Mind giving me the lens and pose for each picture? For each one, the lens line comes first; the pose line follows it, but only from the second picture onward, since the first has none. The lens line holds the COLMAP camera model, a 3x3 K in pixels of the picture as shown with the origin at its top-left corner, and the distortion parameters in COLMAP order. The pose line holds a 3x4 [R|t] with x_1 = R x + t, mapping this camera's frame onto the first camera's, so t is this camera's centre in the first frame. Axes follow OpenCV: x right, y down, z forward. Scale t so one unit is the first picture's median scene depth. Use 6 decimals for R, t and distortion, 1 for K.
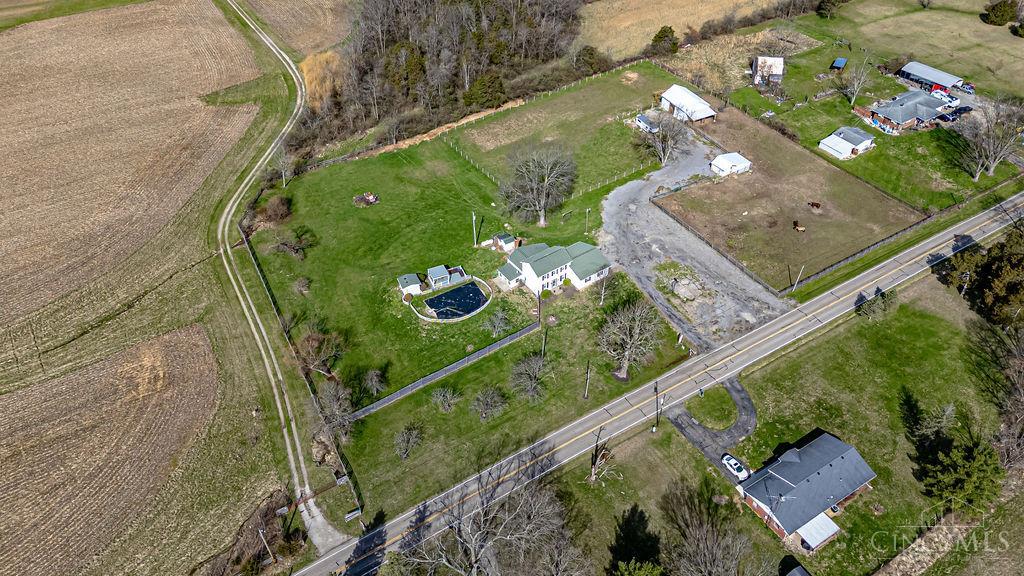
lens RADIAL K [[751.8, 0, 509.0], [0, 751.8, 284.6], [0, 0, 1]] dist [0.064731, -0.039863]
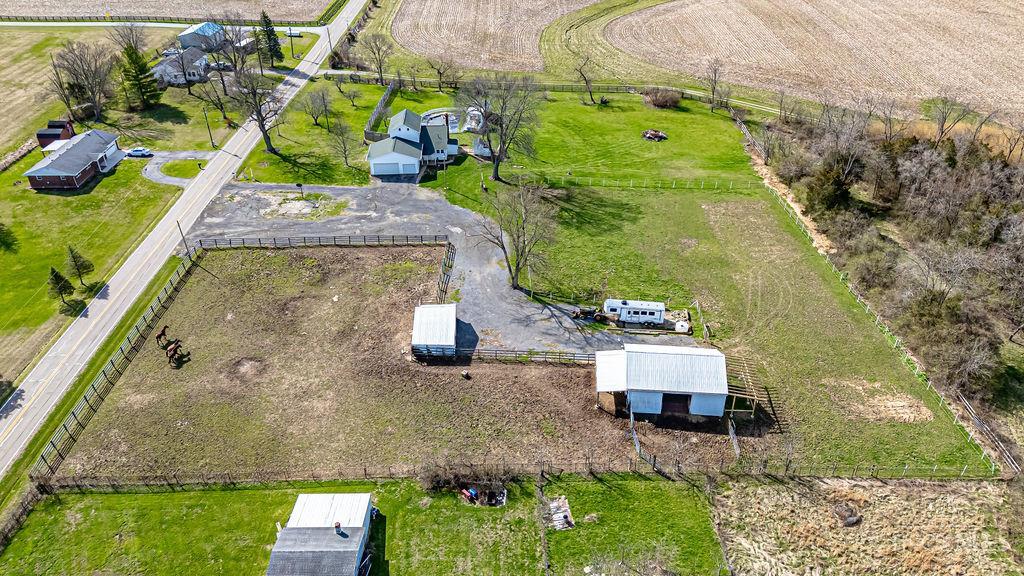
lens RADIAL K [[751.8, 0, 514.4], [0, 751.8, 282.1], [0, 0, 1]] dist [0.064731, -0.039863]
pose [[-0.530918, 0.457590, -0.713259, 0.756316], [-0.549326, 0.455055, 0.700833, -0.692849], [0.645266, 0.763896, 0.009769, 1.219765]]
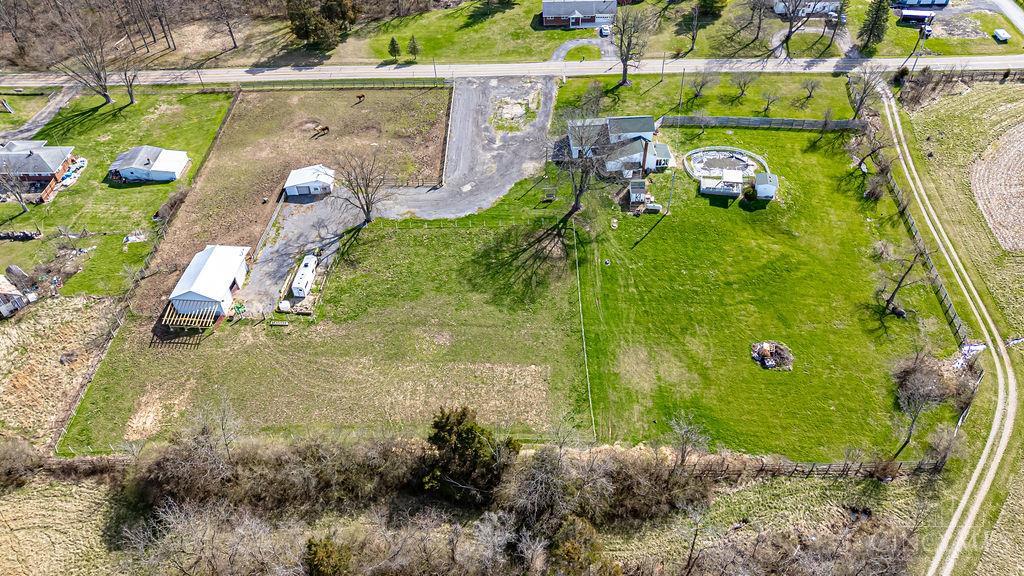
lens RADIAL K [[751.8, 0, 516.6], [0, 751.8, 288.1], [0, 0, 1]] dist [0.064731, -0.039863]
pose [[-0.847820, -0.354474, 0.394398, -0.286814], [0.364775, 0.149978, 0.918937, -0.951535], [-0.384890, 0.922960, 0.002149, 1.235194]]
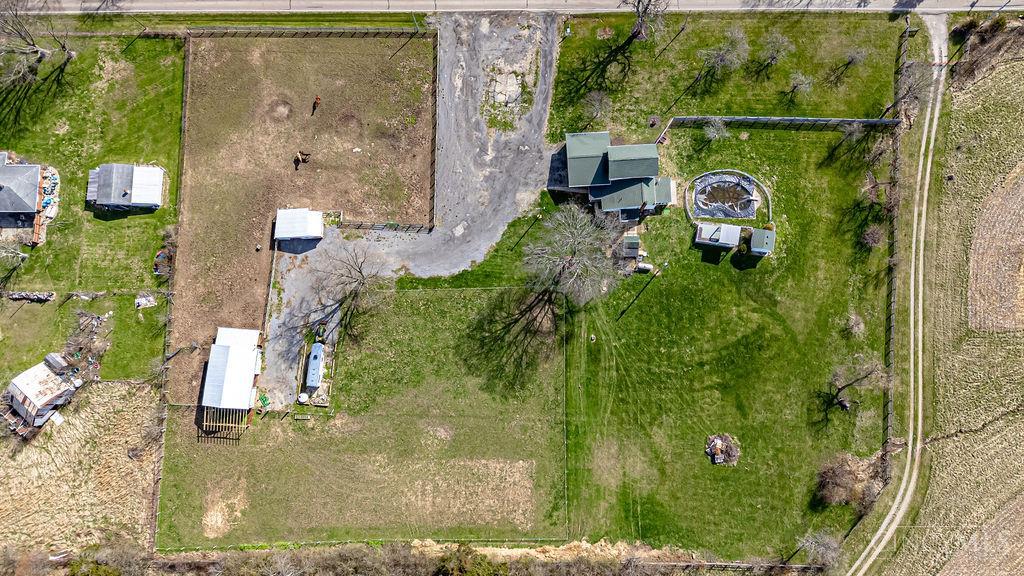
lens RADIAL K [[751.8, 0, 512.6], [0, 751.8, 285.1], [0, 0, 1]] dist [0.064731, -0.039863]
pose [[-0.842084, -0.531562, 0.091298, 0.009544], [0.373788, -0.453146, 0.809285, -0.882597], [-0.388814, 0.715612, 0.580278, 0.623172]]
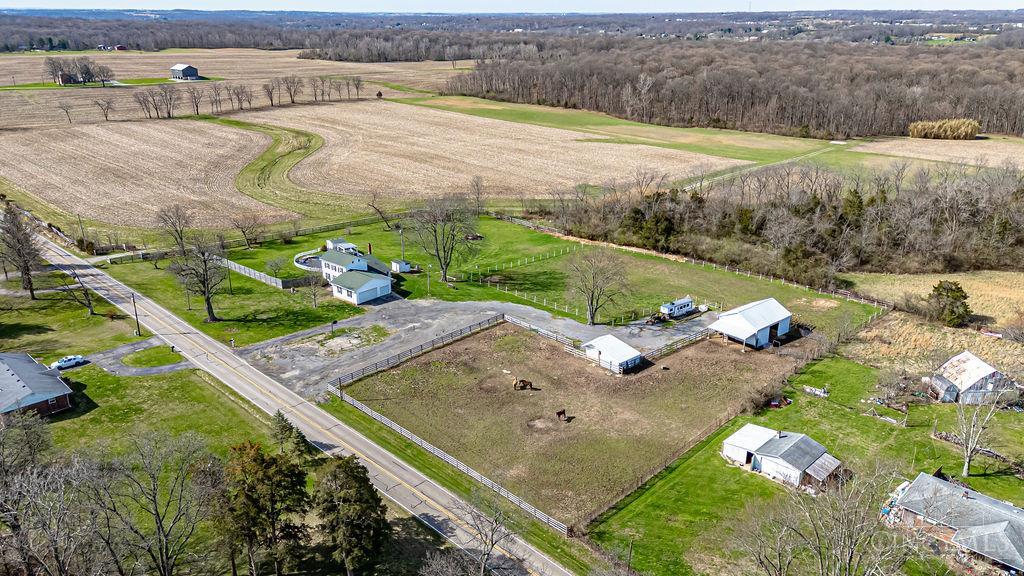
lens RADIAL K [[751.8, 0, 512.8], [0, 751.8, 290.1], [0, 0, 1]] dist [0.064731, -0.039863]
pose [[0.232786, 0.345768, -0.908986, 1.060812], [-0.645959, 0.753679, 0.121264, -0.275496], [0.727013, 0.558939, 0.398798, 0.763911]]
